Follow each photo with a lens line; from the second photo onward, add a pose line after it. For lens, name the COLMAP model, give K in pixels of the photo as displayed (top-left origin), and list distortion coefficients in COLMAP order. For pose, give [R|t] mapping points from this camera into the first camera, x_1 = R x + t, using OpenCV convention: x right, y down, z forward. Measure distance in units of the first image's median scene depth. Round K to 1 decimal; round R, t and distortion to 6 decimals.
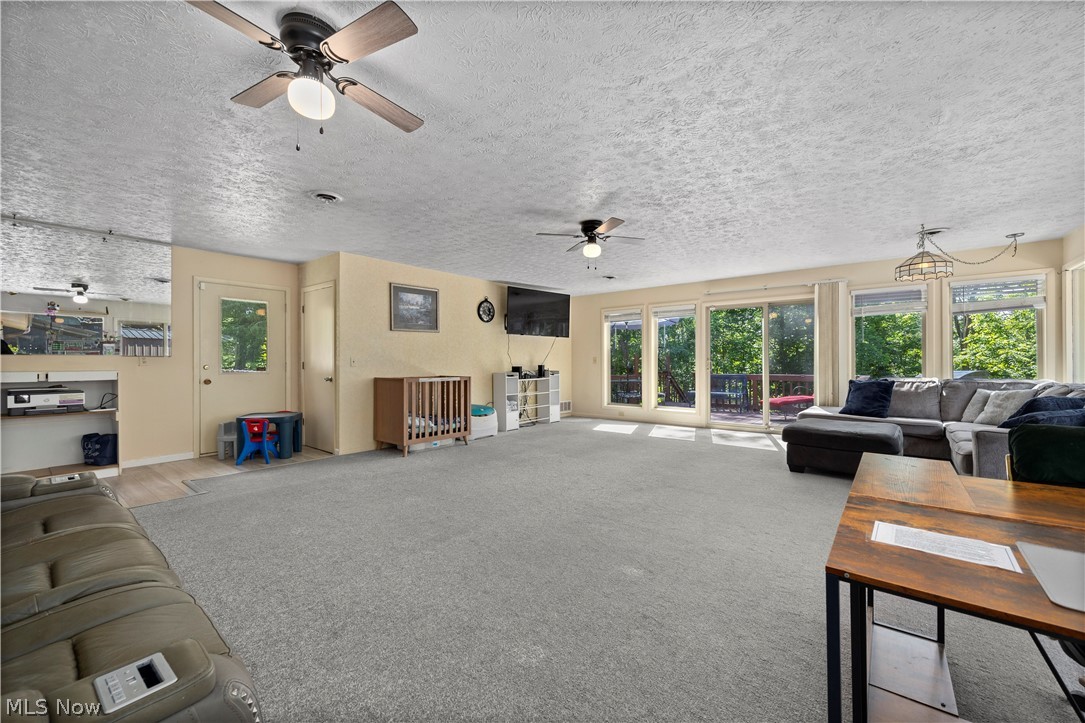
lens RADIAL K [[416.9, 0, 532.8], [0, 416.9, 362.9], [0, 0, 1]] dist [-0.003034, 0.000017]
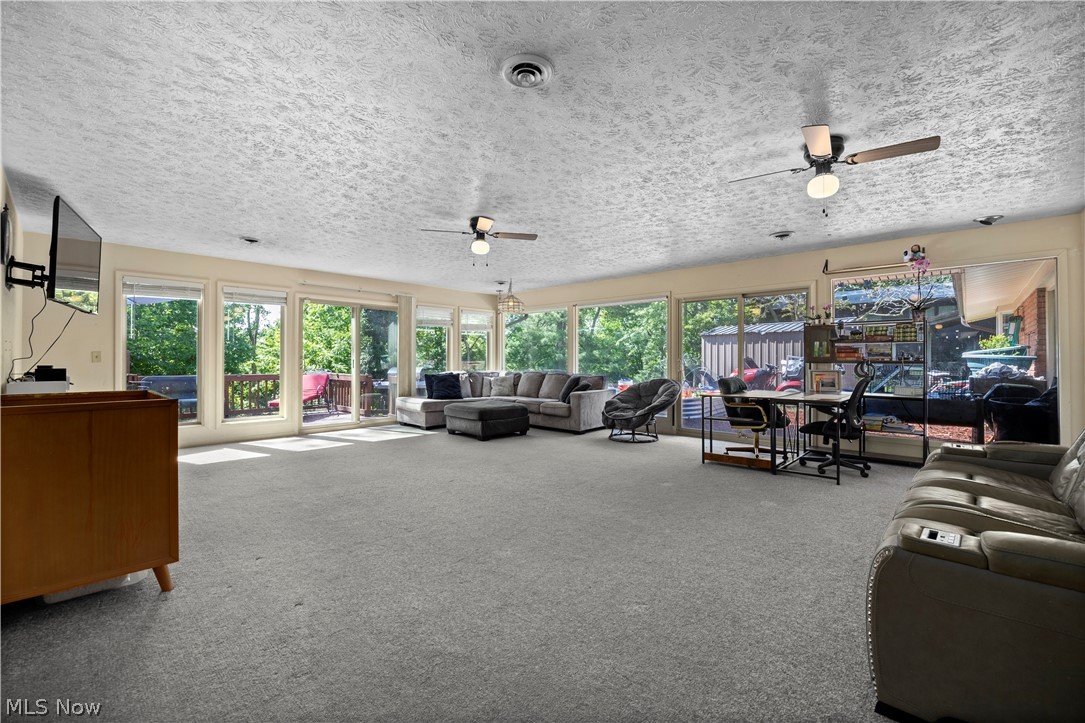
lens RADIAL K [[459.4, 0, 534.3], [0, 459.4, 352.8], [0, 0, 1]] dist [-0.009519, -0.000566]
pose [[0.086582, 0.018215, 0.996078, -0.931189], [0.001235, 0.999830, -0.018391, 0.001765], [-0.996244, 0.002822, 0.086545, 0.771631]]
